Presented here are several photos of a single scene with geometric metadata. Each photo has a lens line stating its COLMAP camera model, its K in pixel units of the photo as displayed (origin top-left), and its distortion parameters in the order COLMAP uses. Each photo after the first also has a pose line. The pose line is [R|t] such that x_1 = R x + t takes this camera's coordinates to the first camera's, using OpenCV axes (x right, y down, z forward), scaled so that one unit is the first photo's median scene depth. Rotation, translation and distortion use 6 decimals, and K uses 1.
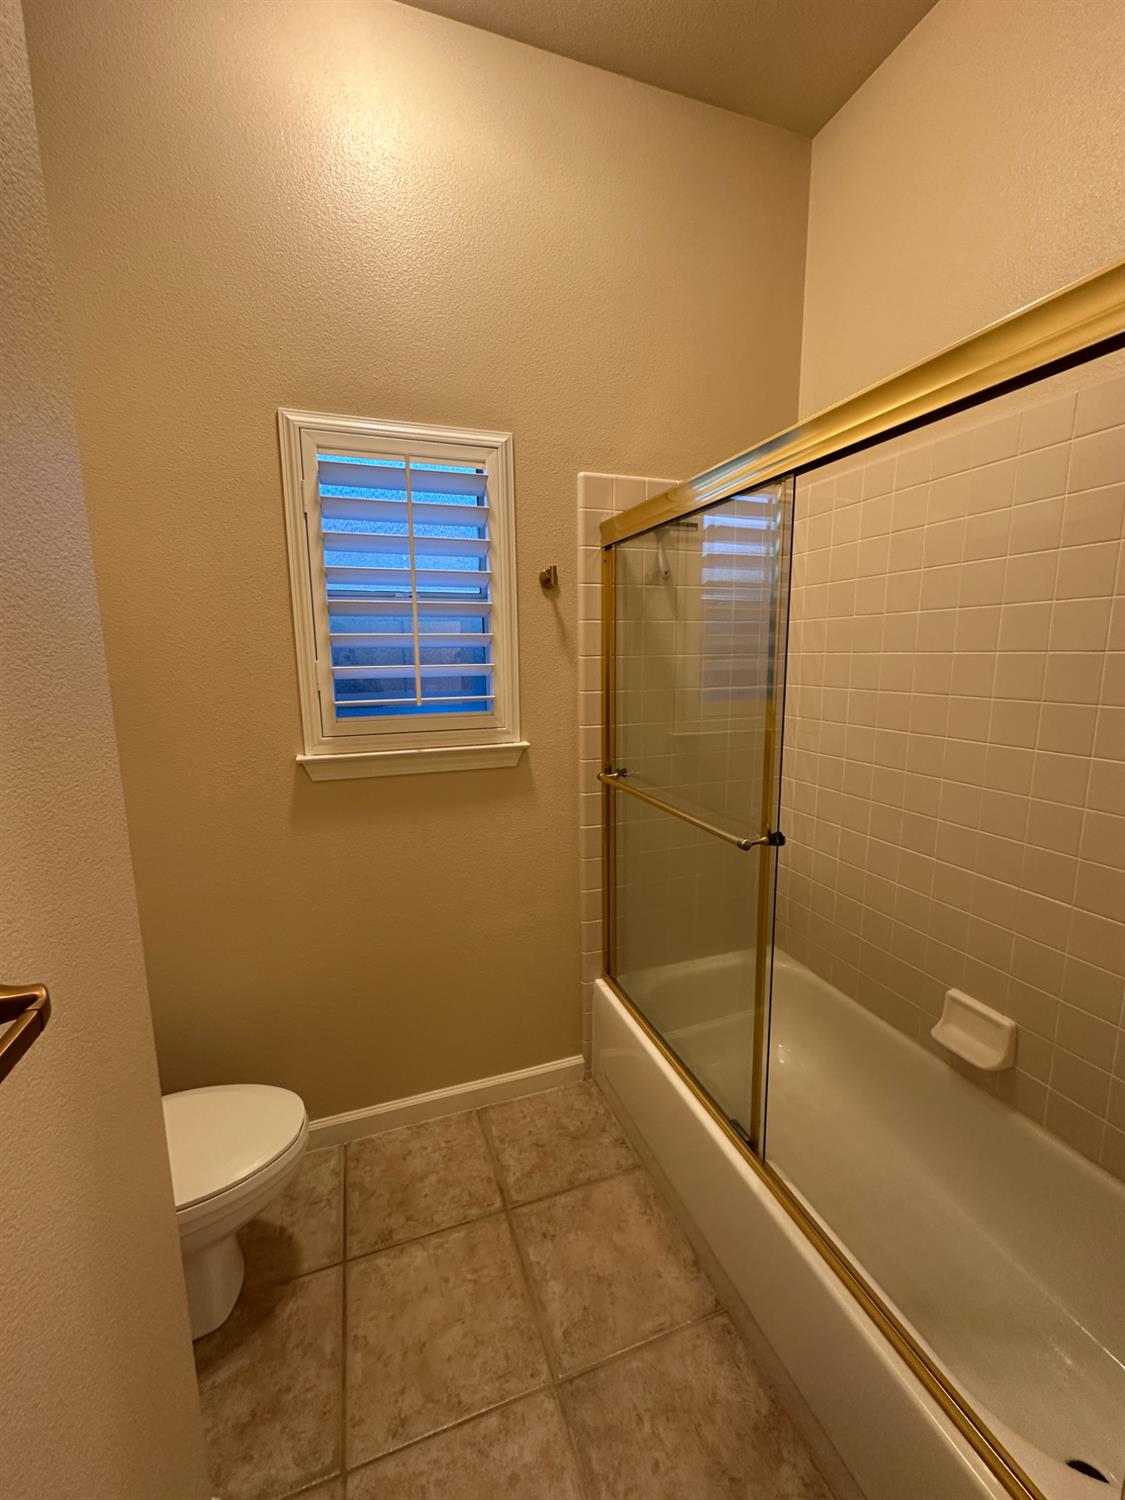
lens RADIAL K [[598.0, 0, 562.5], [0, 598.0, 750.0], [0, 0, 1]] dist [-0.002374, 0.000212]
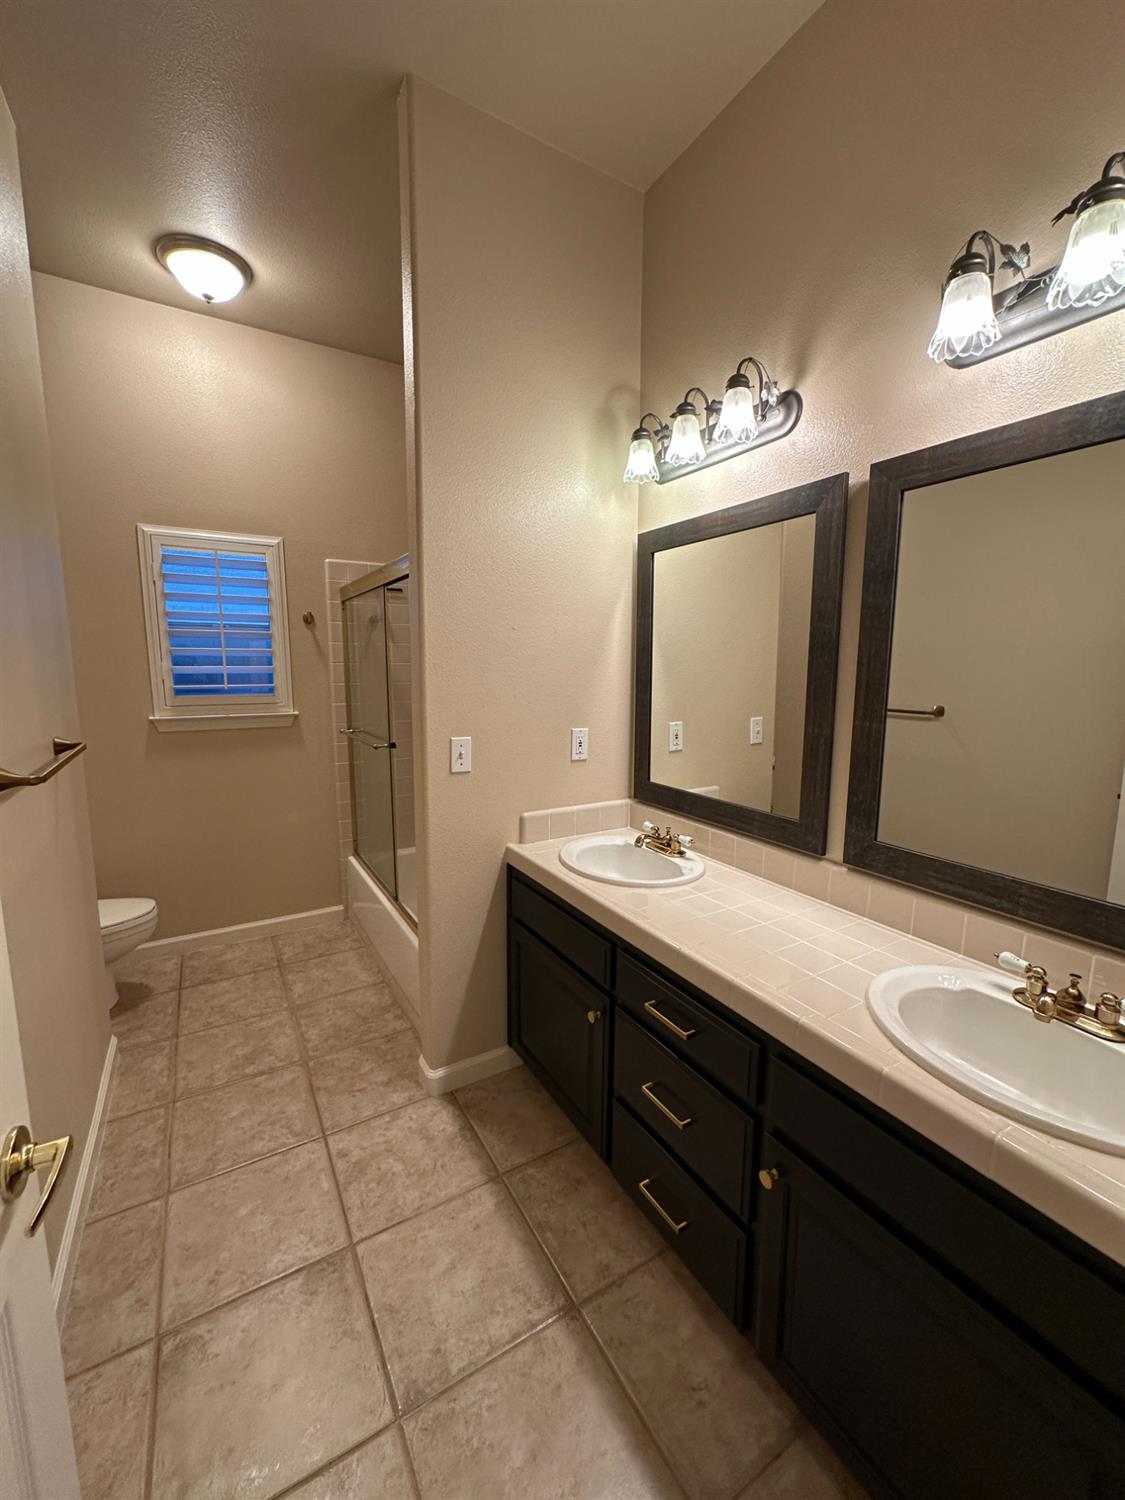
lens RADIAL K [[598.0, 0, 562.5], [0, 598.0, 750.0], [0, 0, 1]] dist [-0.002374, 0.000212]
pose [[0.980093, -0.013558, 0.198077, 0.372695], [0.017576, 0.999674, -0.018543, 0.152402], [-0.197761, 0.021655, 0.980011, -0.901076]]
